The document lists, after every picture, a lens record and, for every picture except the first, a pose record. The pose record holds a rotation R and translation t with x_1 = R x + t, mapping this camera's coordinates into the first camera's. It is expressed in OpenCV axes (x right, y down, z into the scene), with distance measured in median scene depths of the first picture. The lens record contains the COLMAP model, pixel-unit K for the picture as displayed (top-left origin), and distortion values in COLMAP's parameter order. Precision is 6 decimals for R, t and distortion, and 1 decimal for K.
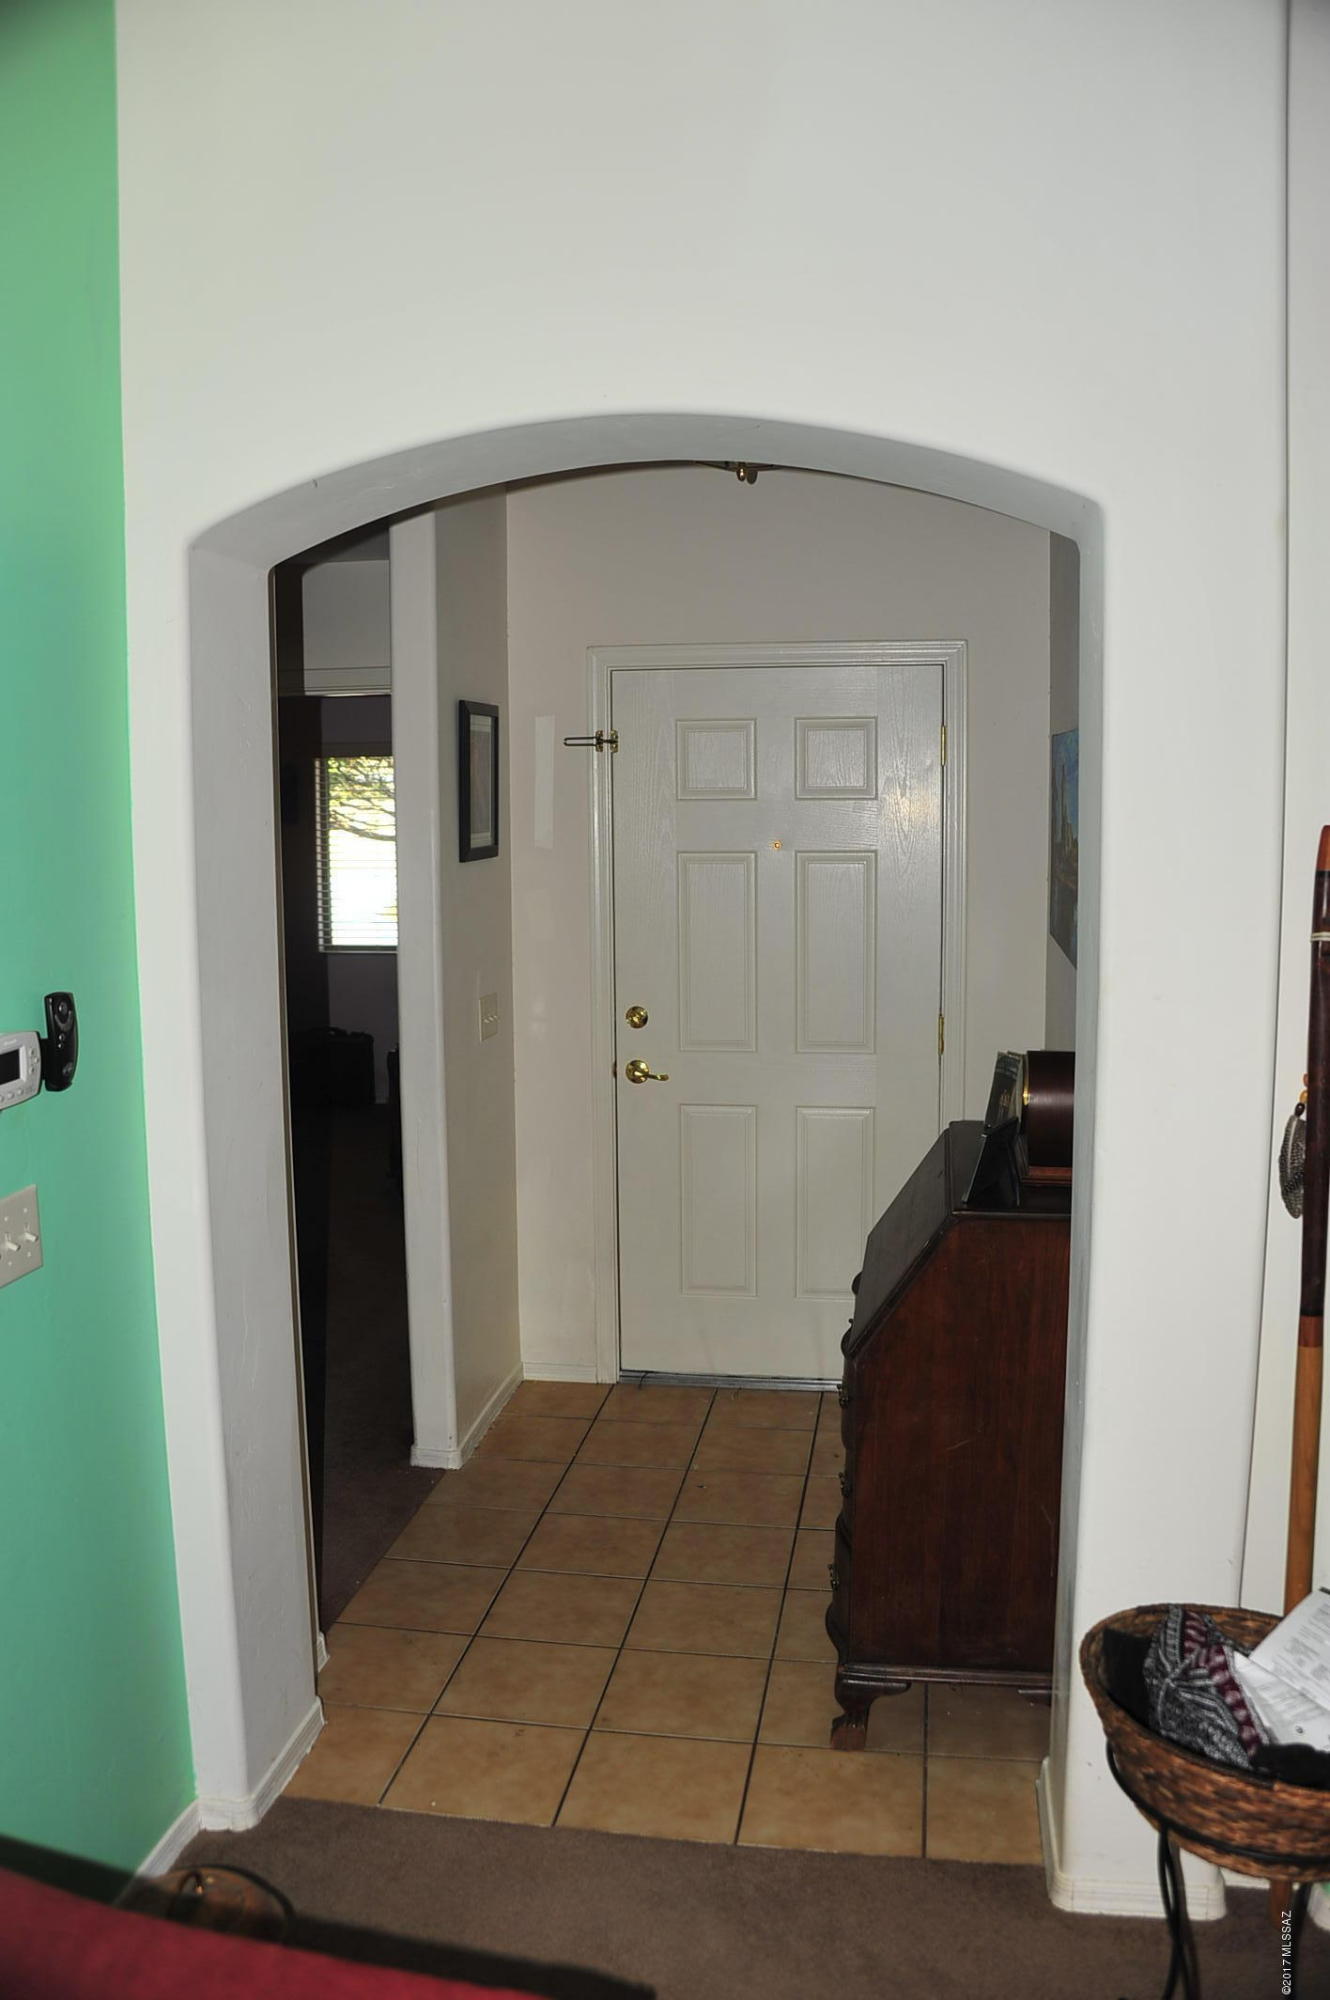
lens RADIAL K [[1604.5, 0, 665.0], [0, 1604.5, 1000.0], [0, 0, 1]] dist [-0.172711, 0.097825]
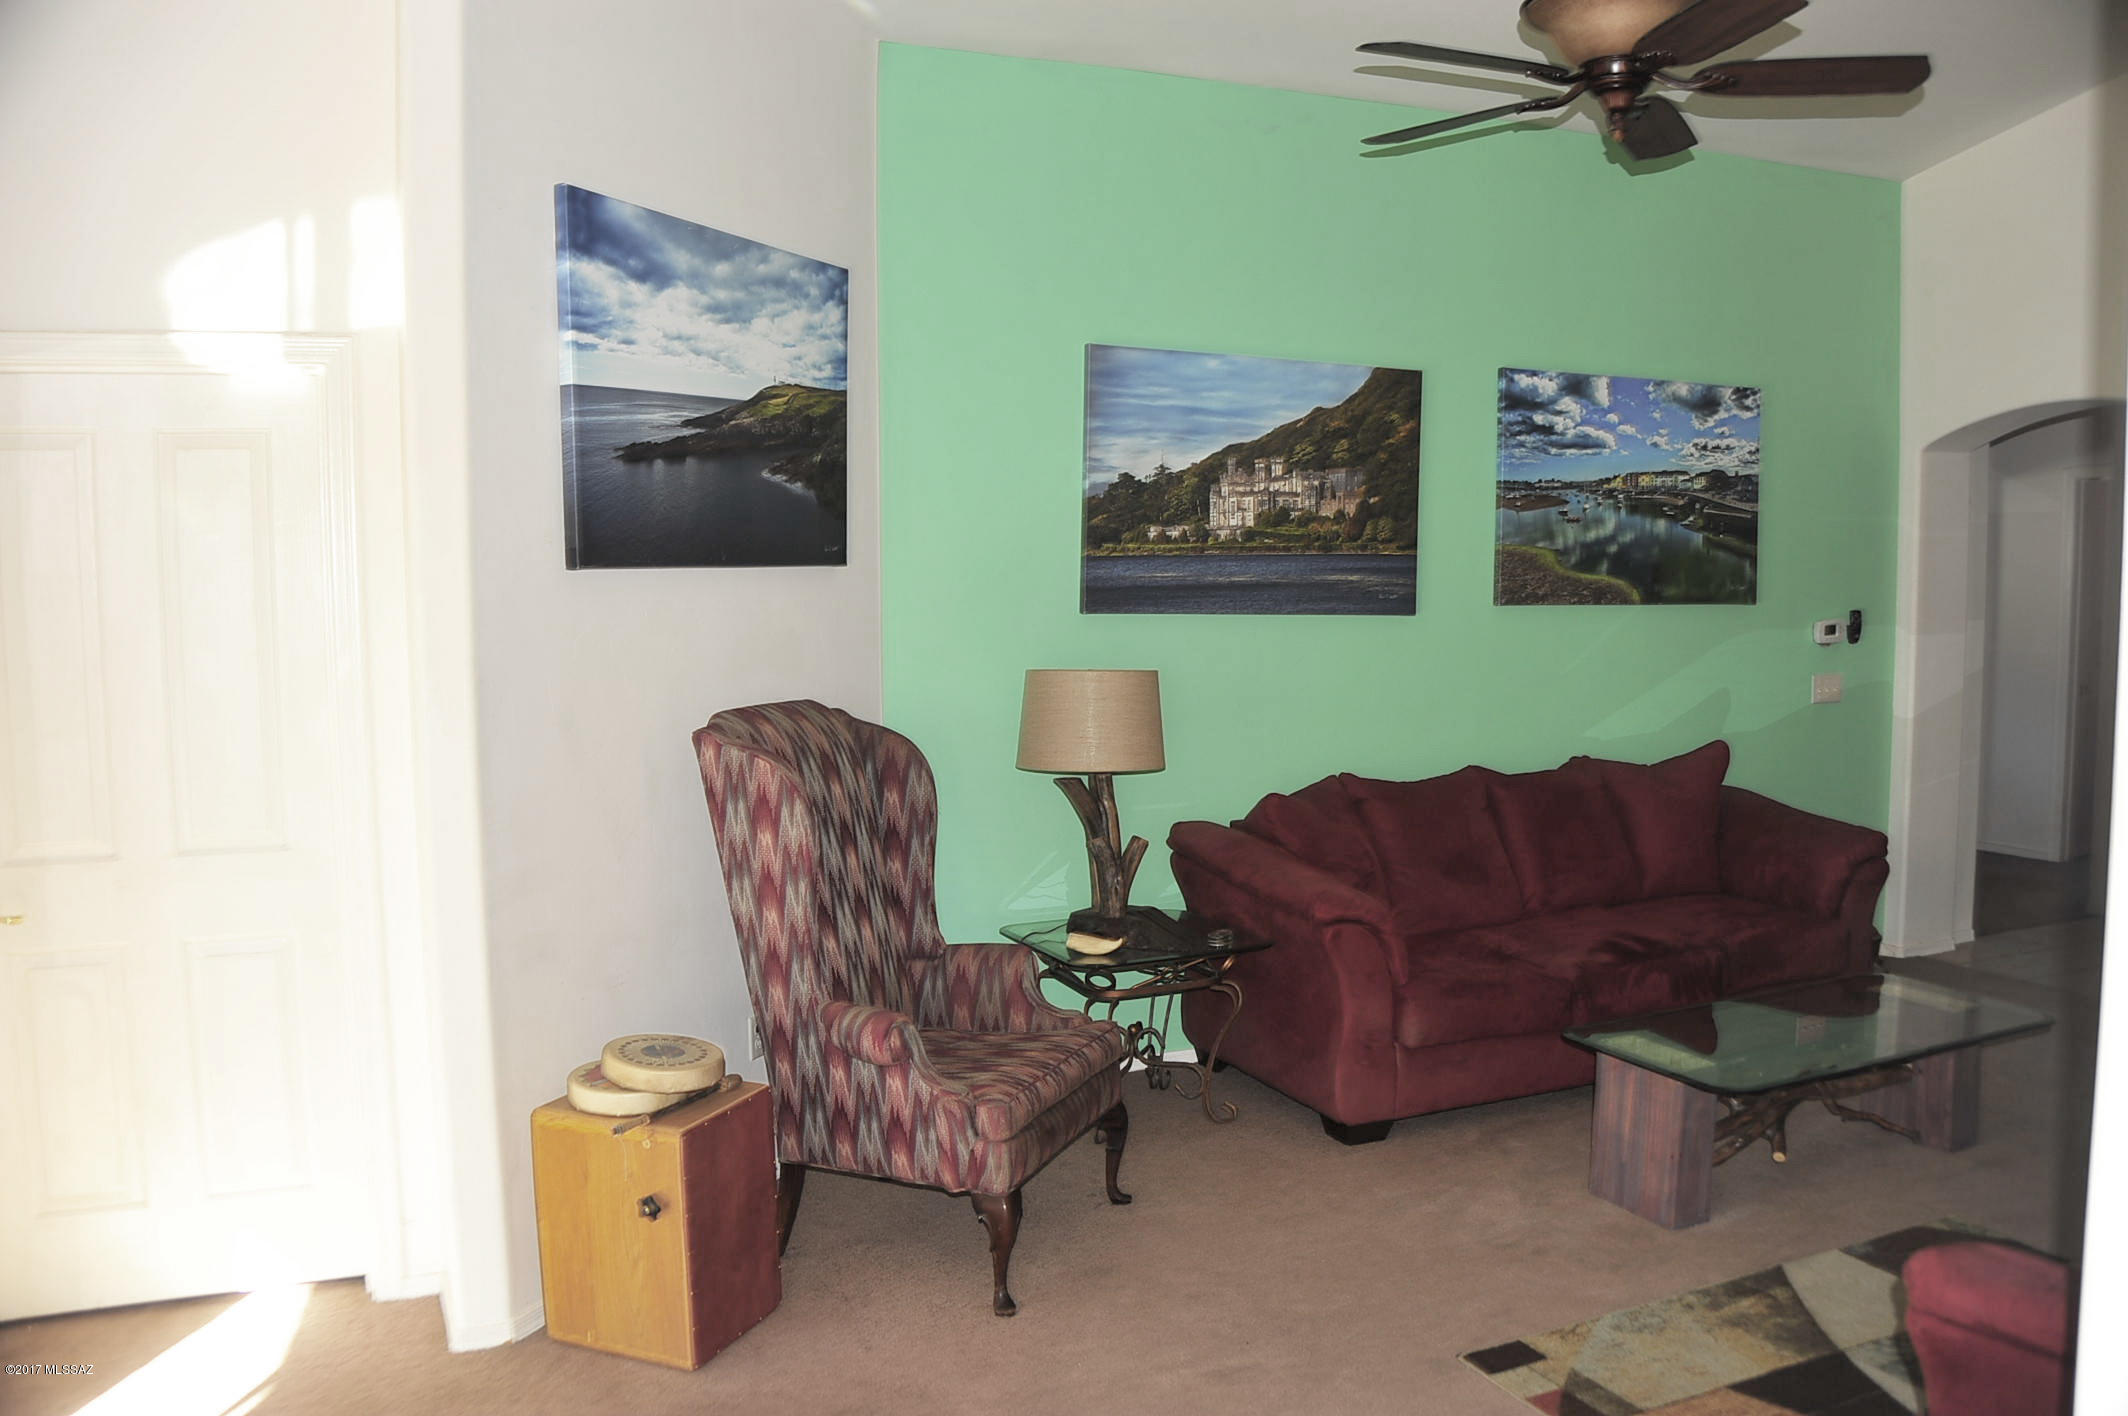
lens RADIAL K [[1707.2, 0, 1048.7], [0, 1707.2, 712.3], [0, 0, 1]] dist [-0.172711, 0.097825]
pose [[0.545468, 0.076281, -0.834653, 0.691416], [-0.097693, 0.994848, 0.027077, 0.127892], [0.832419, 0.066770, 0.550110, -0.971697]]
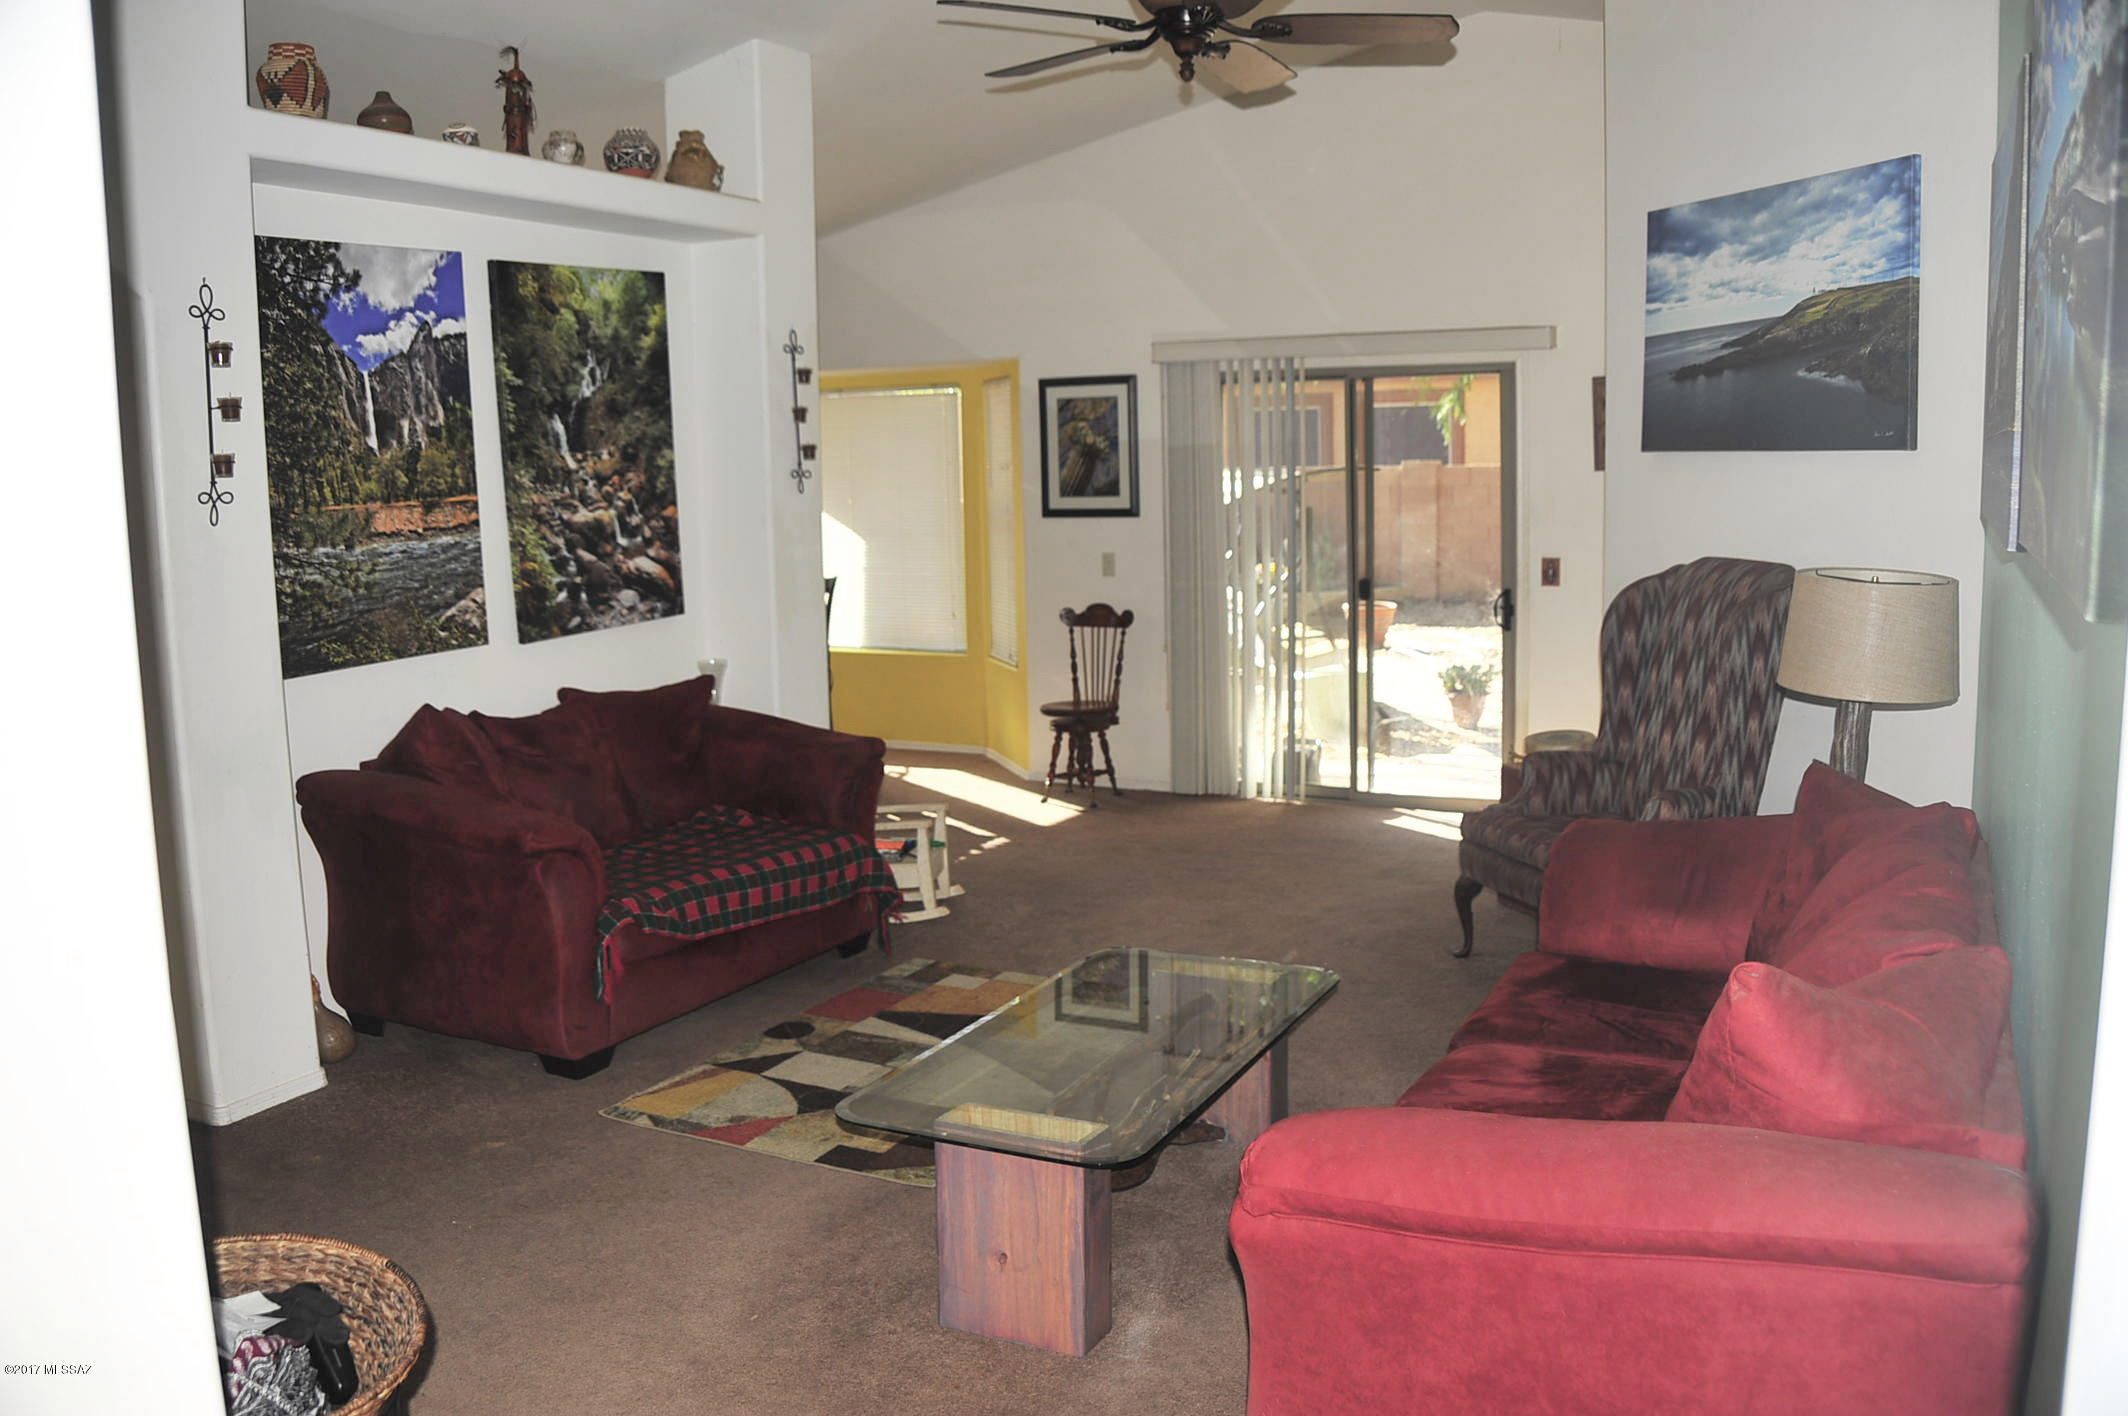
lens RADIAL K [[1707.2, 0, 1048.7], [0, 1707.2, 712.3], [0, 0, 1]] dist [-0.172711, 0.097825]
pose [[-0.949359, -0.017501, 0.313707, -0.124662], [0.066541, 0.964601, 0.255182, -0.073415], [-0.307068, 0.263134, -0.914587, 0.752716]]
